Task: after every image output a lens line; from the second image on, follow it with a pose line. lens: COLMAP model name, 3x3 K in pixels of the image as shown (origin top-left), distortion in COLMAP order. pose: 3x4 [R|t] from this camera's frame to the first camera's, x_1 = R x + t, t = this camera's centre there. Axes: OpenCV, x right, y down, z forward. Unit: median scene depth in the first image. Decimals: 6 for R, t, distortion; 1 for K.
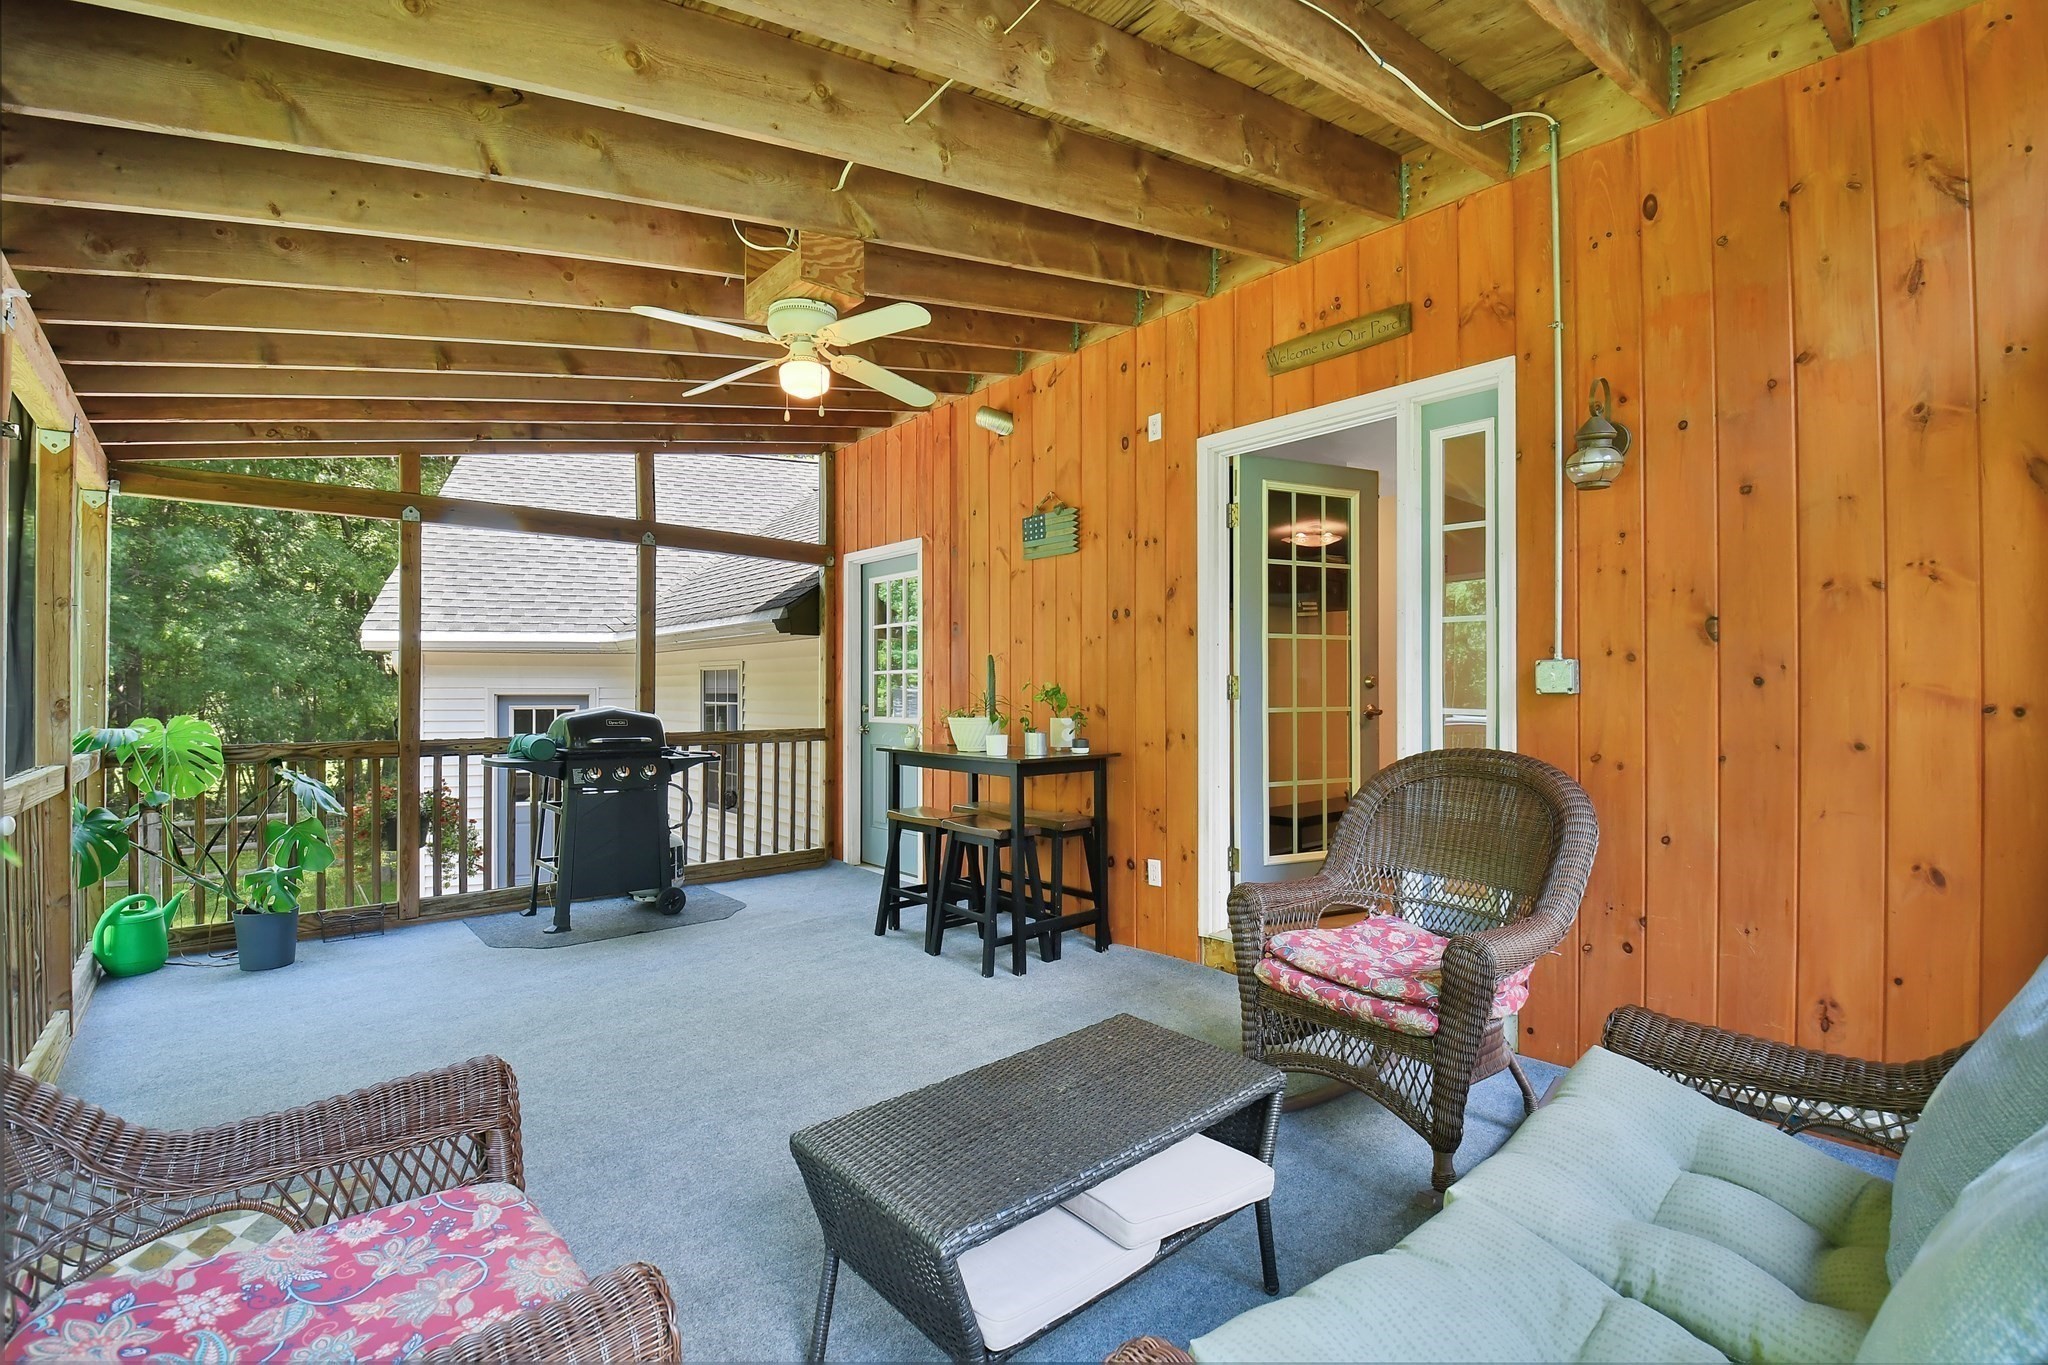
lens RADIAL K [[909.5, 0, 1024.6], [0, 909.5, 686.6], [0, 0, 1]] dist [-0.001326, -0.000403]
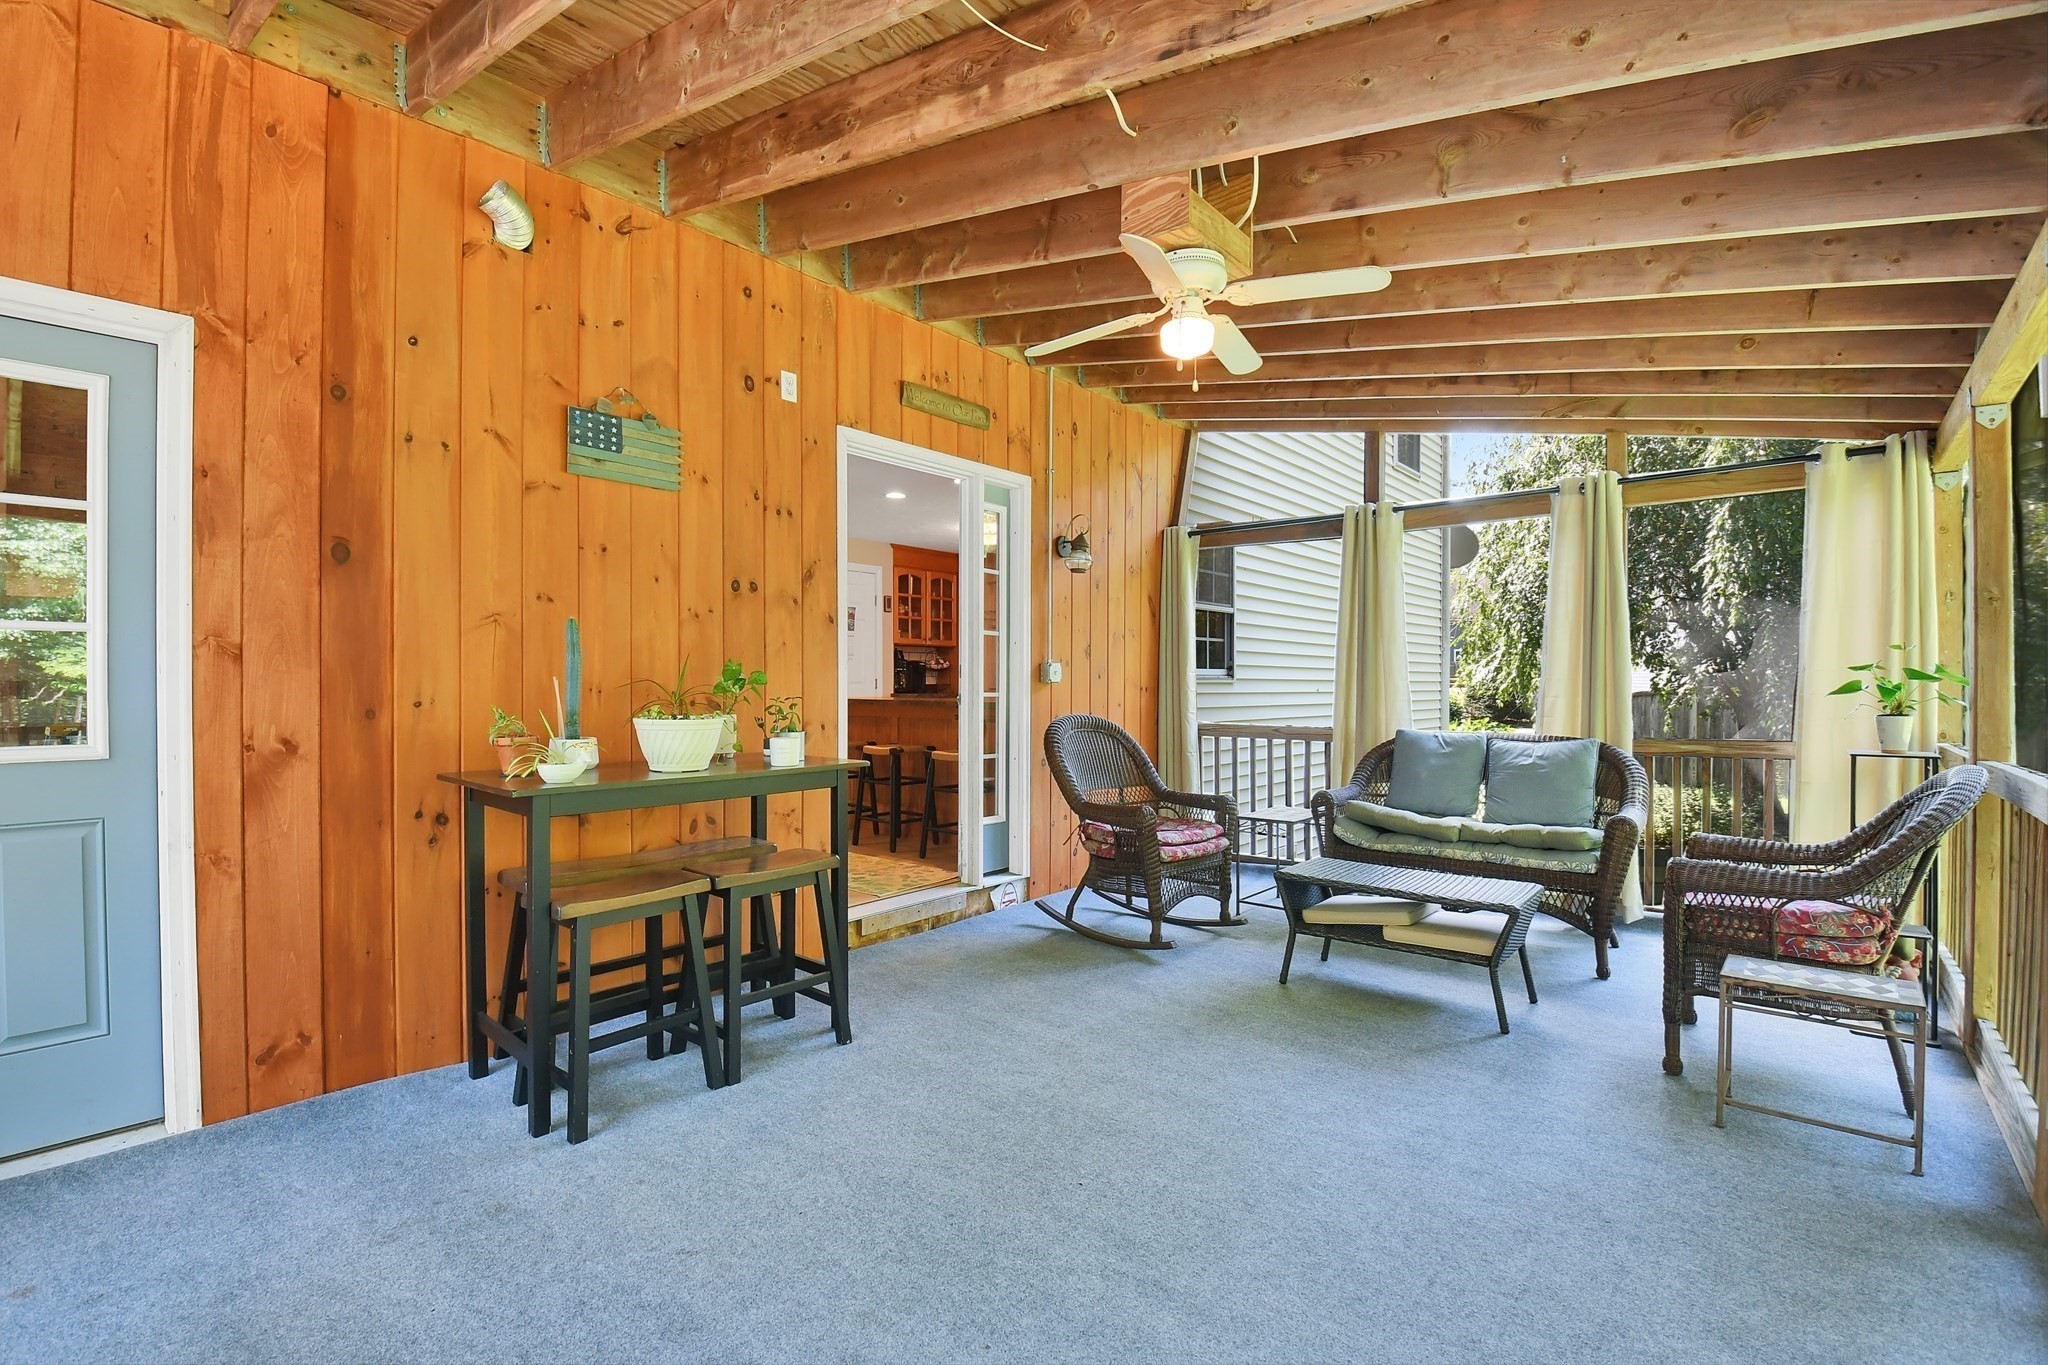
lens RADIAL K [[909.5, 0, 1024.6], [0, 909.5, 686.6], [0, 0, 1]] dist [-0.001326, -0.000403]
pose [[-0.134870, -0.005674, 0.990847, -0.761599], [-0.013115, 0.999906, 0.003941, 0.005139], [-0.990776, -0.012464, -0.134932, 0.864440]]
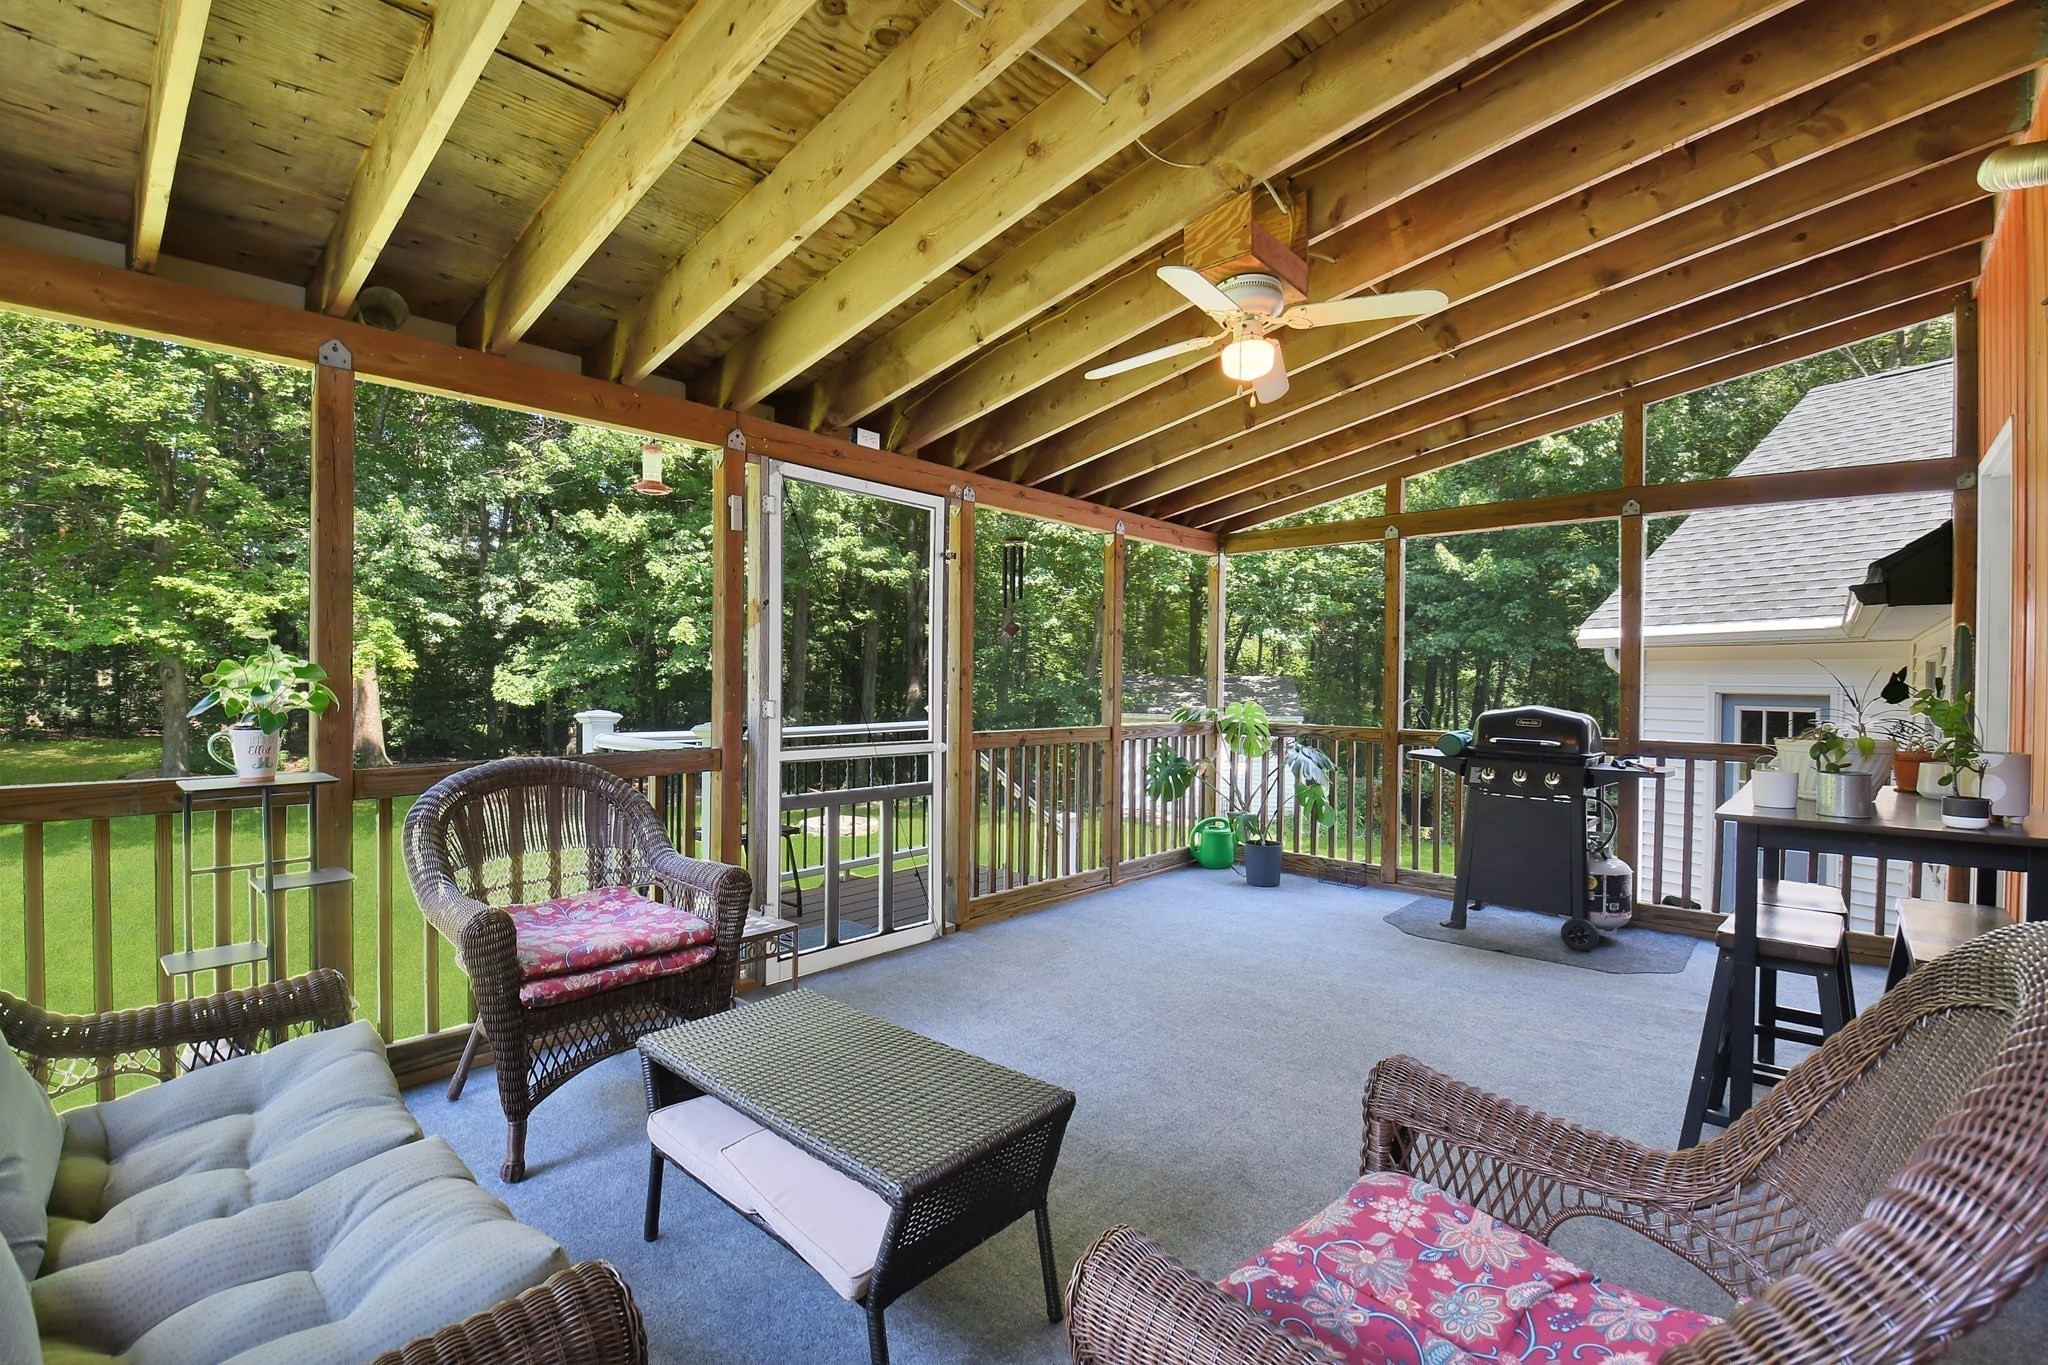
lens RADIAL K [[909.5, 0, 1024.6], [0, 909.5, 686.6], [0, 0, 1]] dist [-0.001326, -0.000403]
pose [[0.122062, 0.009959, -0.992472, 0.434197], [-0.006485, 0.999936, 0.009237, -0.002043], [0.992501, 0.005308, 0.122119, 0.417586]]
